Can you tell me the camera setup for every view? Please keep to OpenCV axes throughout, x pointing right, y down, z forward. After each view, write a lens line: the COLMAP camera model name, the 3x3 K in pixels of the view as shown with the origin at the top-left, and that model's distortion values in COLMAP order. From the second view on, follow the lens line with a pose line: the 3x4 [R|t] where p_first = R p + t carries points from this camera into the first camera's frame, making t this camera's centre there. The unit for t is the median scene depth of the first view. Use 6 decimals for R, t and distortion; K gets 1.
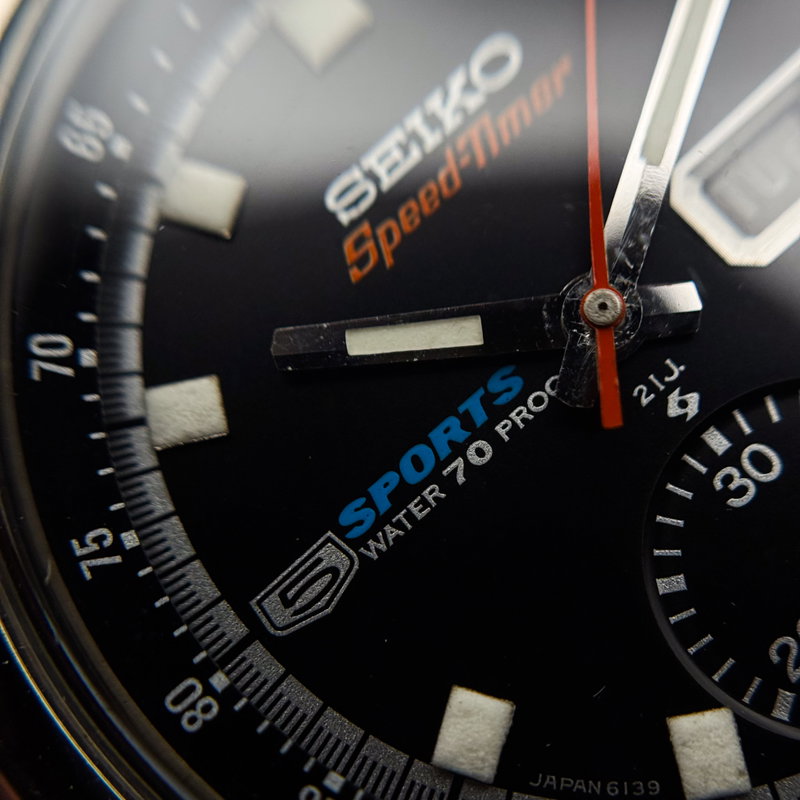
lens RADIAL K [[1958.3, 0, 401.8], [0, 1958.3, 423.1], [0, 0, 1]] dist [0.549570, 0.894733]
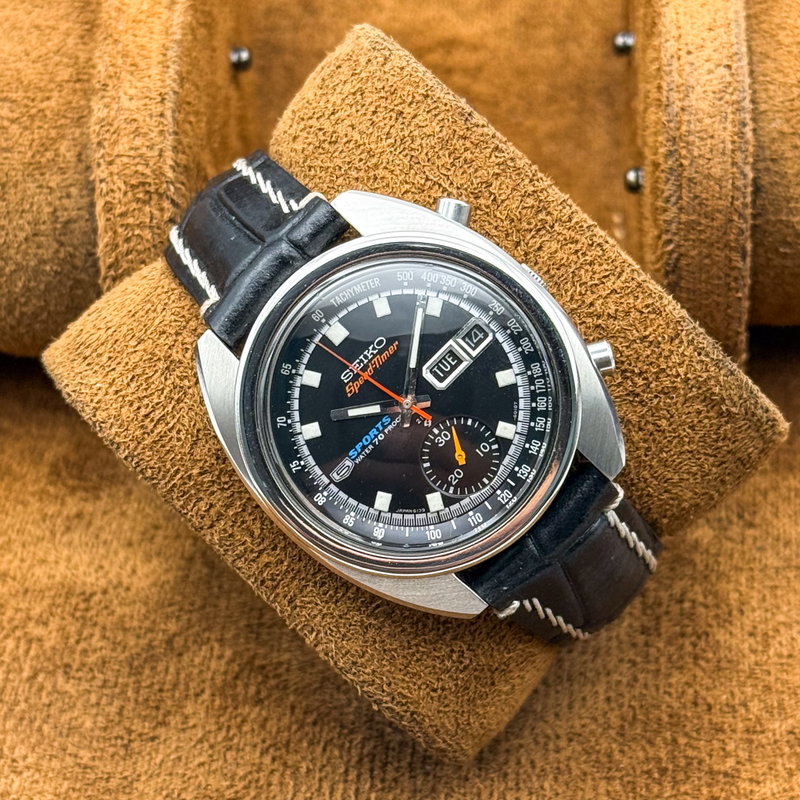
lens RADIAL K [[2357.3, 0, 371.6], [0, 2357.3, 401.2], [0, 0, 1]] dist [0.037395, 0.908863]
pose [[0.998388, -0.056456, -0.005878, 0.053556], [0.056618, 0.983157, 0.173770, -0.949278], [-0.004031, -0.173823, 0.984769, -4.013022]]
